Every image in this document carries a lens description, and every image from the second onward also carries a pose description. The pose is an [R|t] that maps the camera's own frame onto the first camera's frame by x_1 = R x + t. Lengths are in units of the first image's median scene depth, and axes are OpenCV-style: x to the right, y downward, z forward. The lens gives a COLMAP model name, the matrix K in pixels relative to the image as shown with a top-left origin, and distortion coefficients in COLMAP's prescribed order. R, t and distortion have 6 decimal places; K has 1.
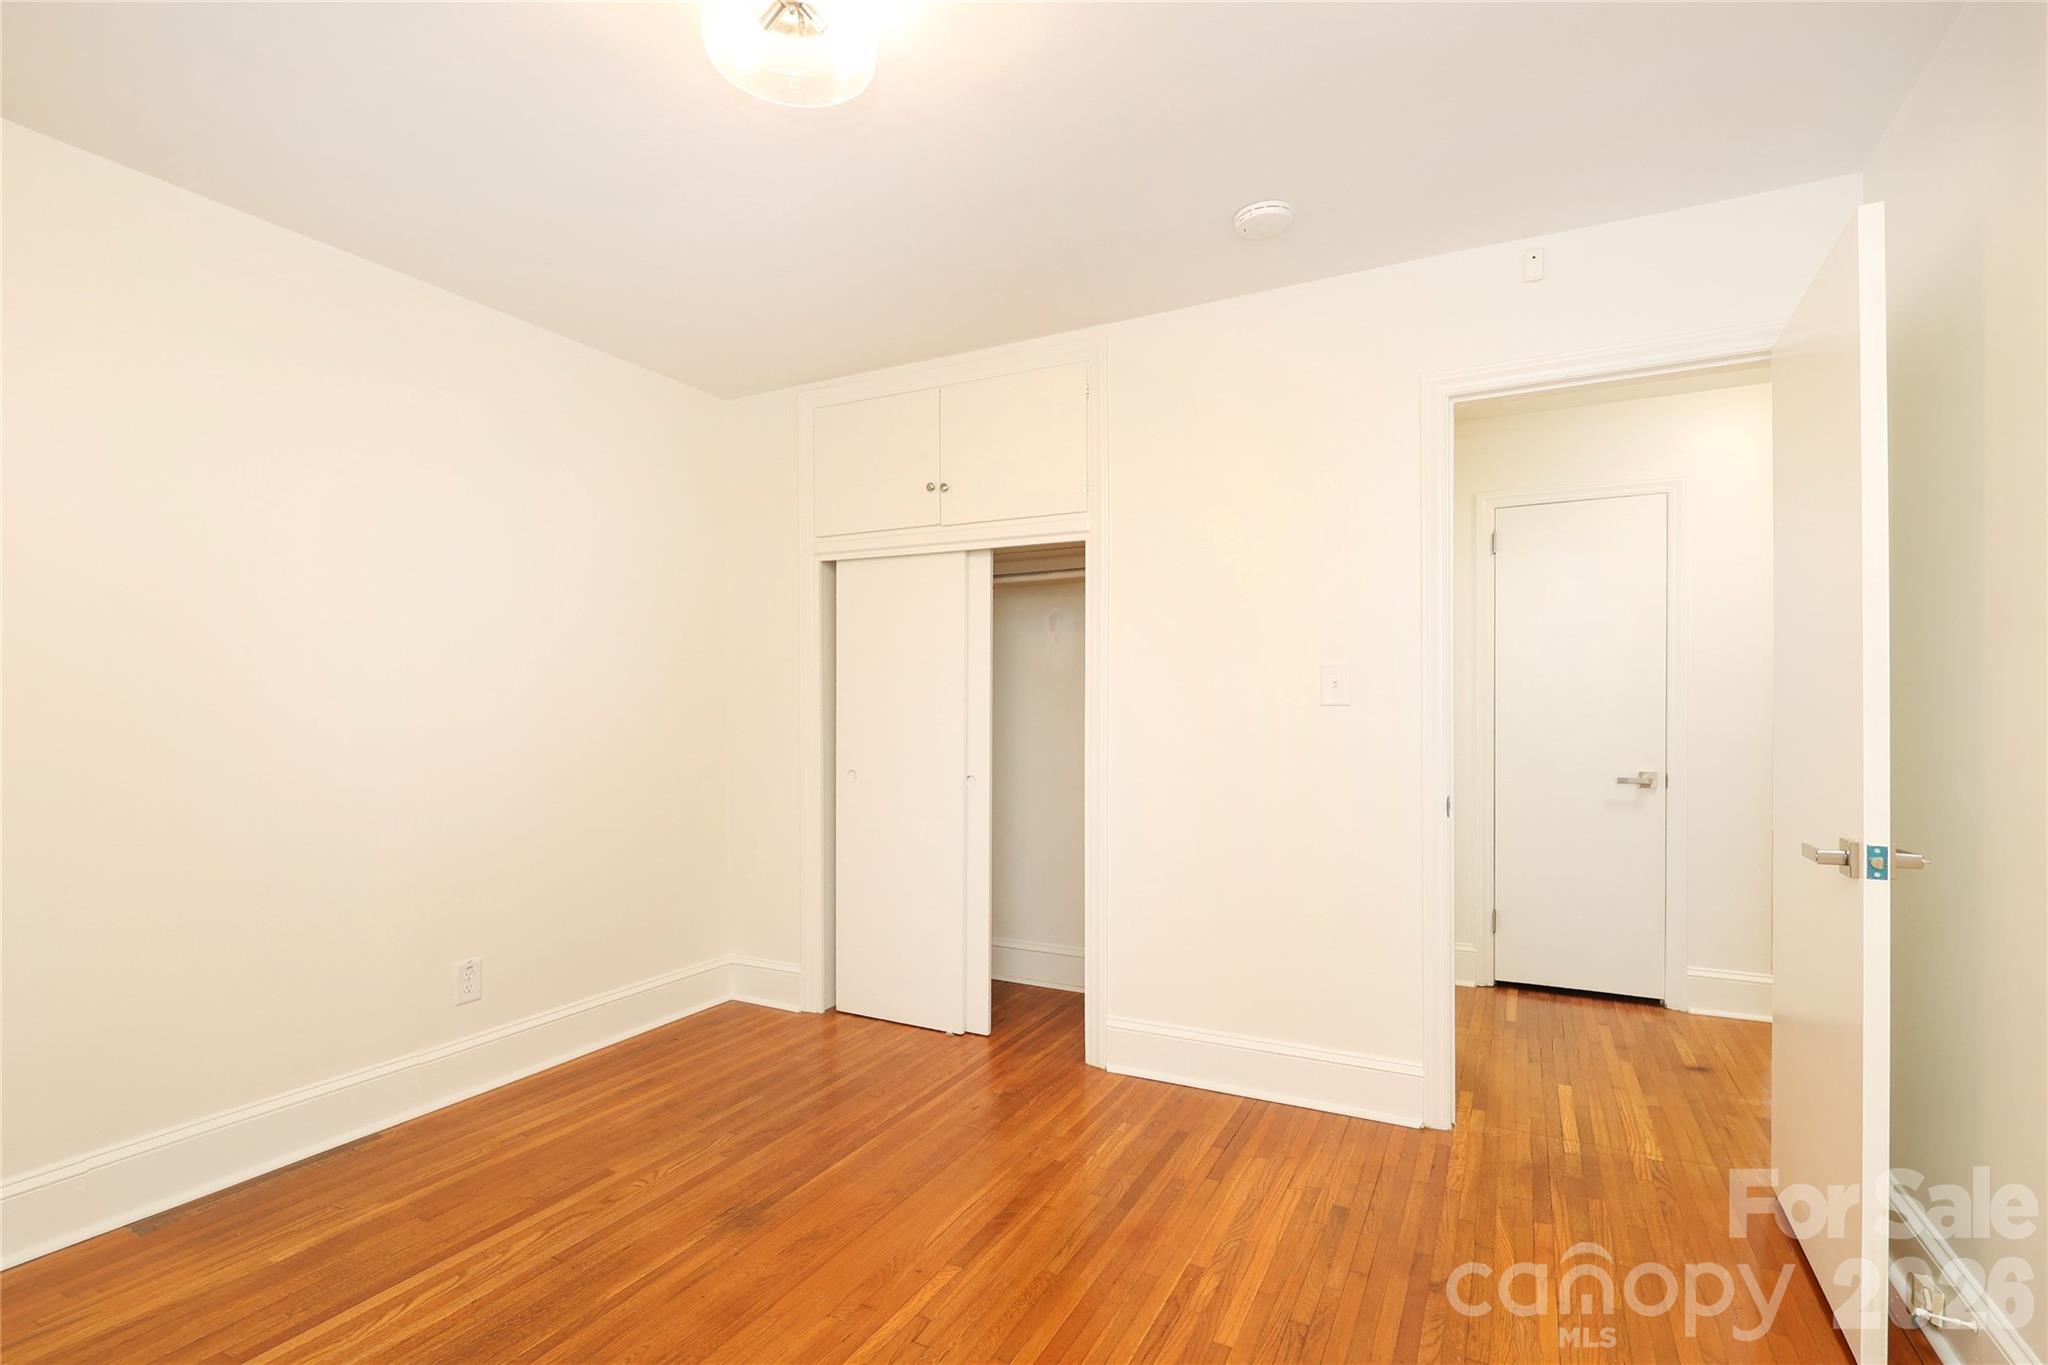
lens RADIAL K [[915.7, 0, 917.2], [0, 915.7, 725.6], [0, 0, 1]] dist [-0.002554, -0.000172]
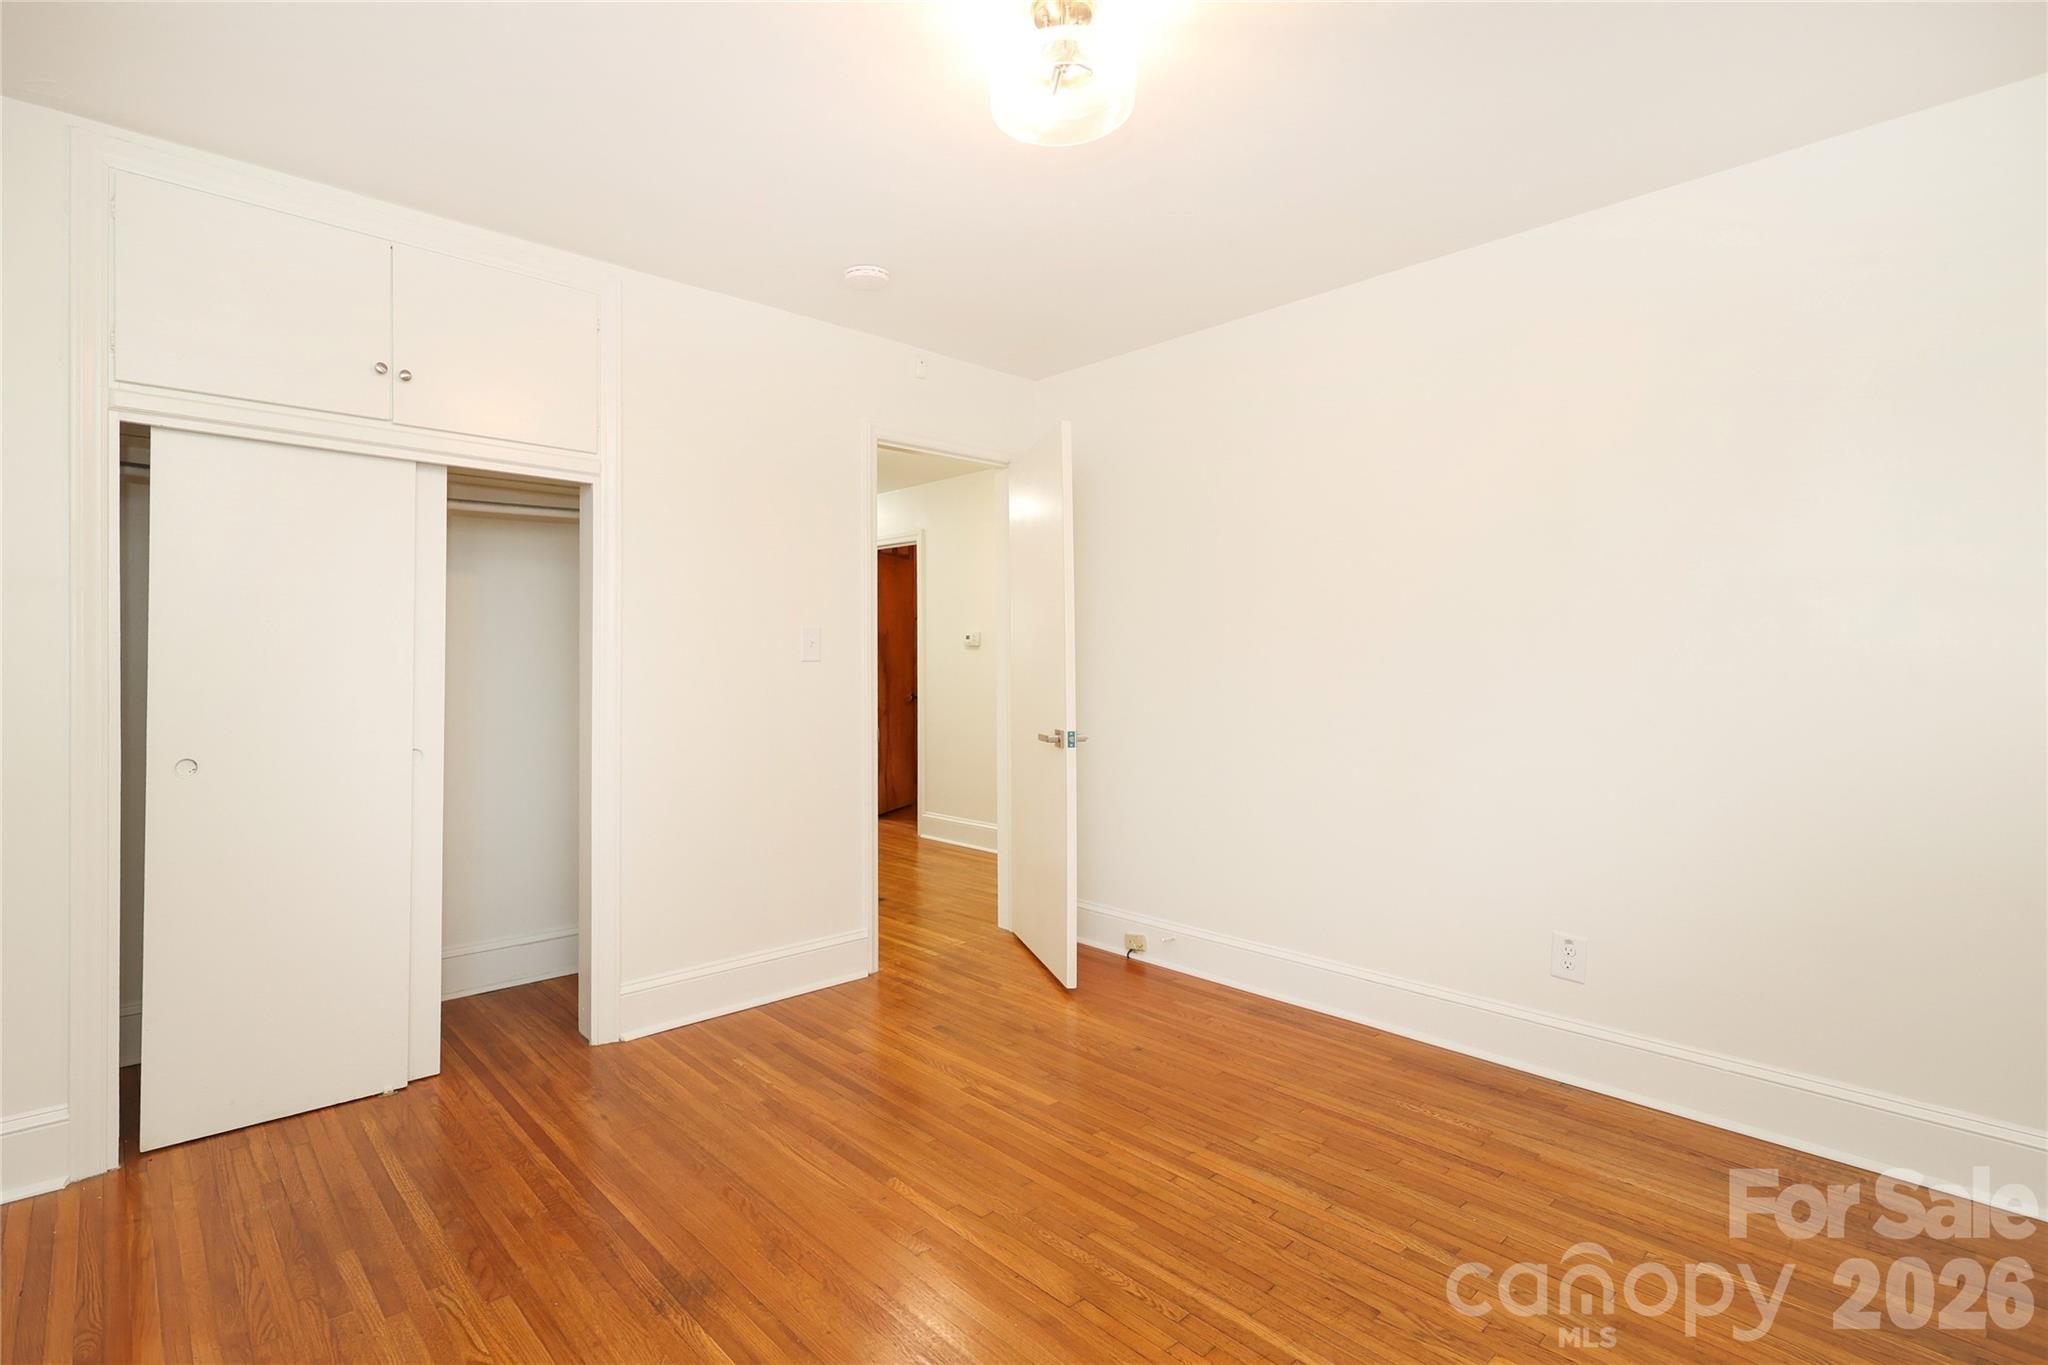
lens RADIAL K [[899.2, 0, 1020.4], [0, 899.2, 643.7], [0, 0, 1]] dist [-0.013850, -0.000265]
pose [[0.359753, 0.015995, 0.932910, -0.551124], [0.018846, 0.999525, -0.024405, -0.006781], [-0.932857, 0.026361, 0.359281, 0.284118]]
